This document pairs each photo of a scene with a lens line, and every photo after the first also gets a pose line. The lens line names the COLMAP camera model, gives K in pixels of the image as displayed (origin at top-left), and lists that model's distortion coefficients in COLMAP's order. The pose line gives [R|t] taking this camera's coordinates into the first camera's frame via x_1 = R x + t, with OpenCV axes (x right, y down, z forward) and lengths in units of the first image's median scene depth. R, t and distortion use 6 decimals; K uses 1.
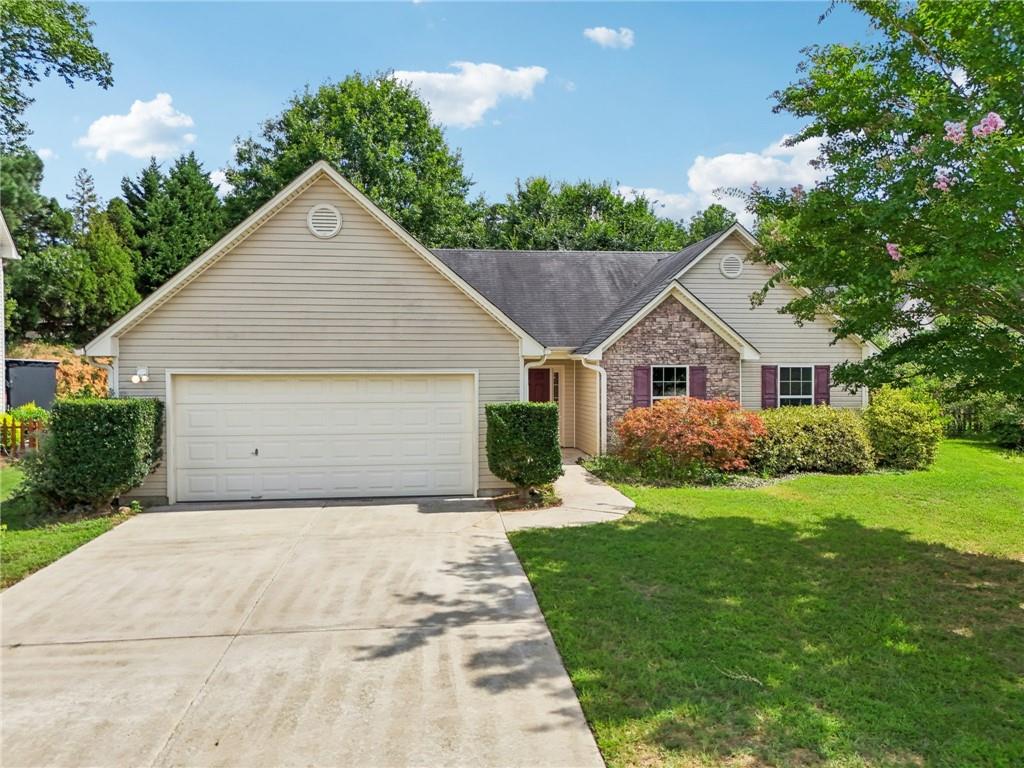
lens RADIAL K [[750.5, 0, 512.0], [0, 750.5, 384.0], [0, 0, 1]] dist [0.060823, -0.045287]
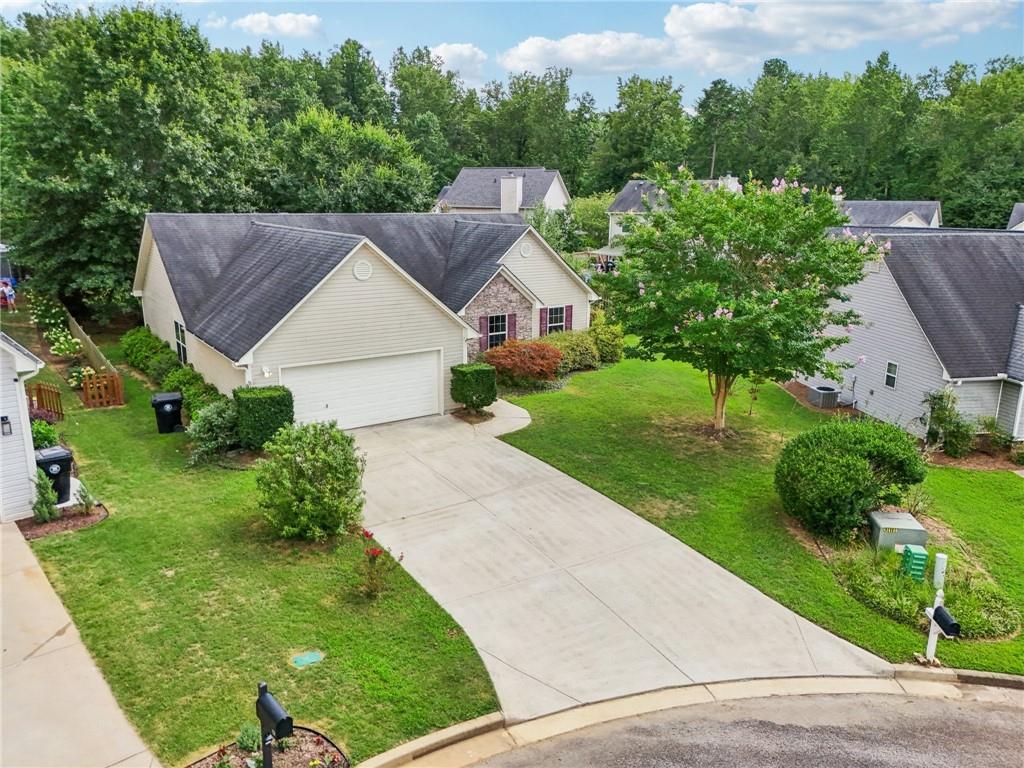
lens RADIAL K [[750.5, 0, 512.0], [0, 750.5, 384.0], [0, 0, 1]] dist [0.060823, -0.045287]
pose [[0.878756, -0.104925, 0.465594, -0.560660], [-0.005904, 0.973071, 0.230430, -0.261112], [-0.477234, -0.205240, 0.854473, -0.476948]]
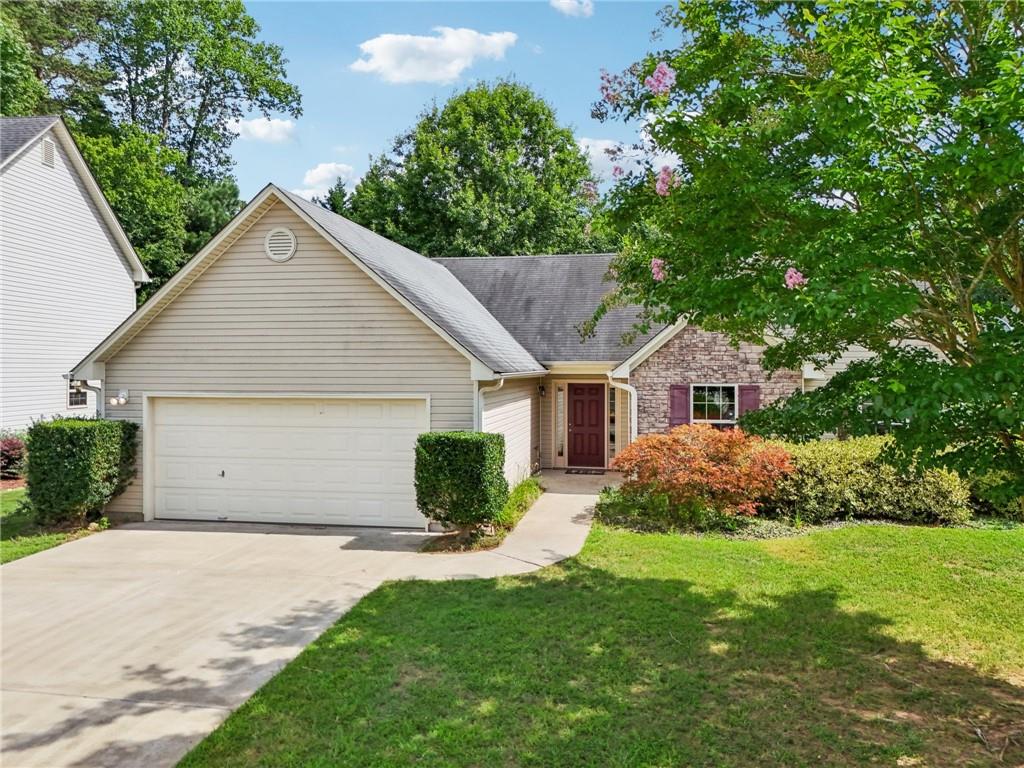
lens RADIAL K [[758.6, 0, 519.0], [0, 758.6, 368.6], [0, 0, 1]] dist [0.061732, -0.053362]
pose [[0.956880, 0.002655, -0.290470, 0.252033], [-0.006777, 0.999890, -0.013184, -0.029732], [0.290404, 0.014584, 0.956793, 0.095222]]
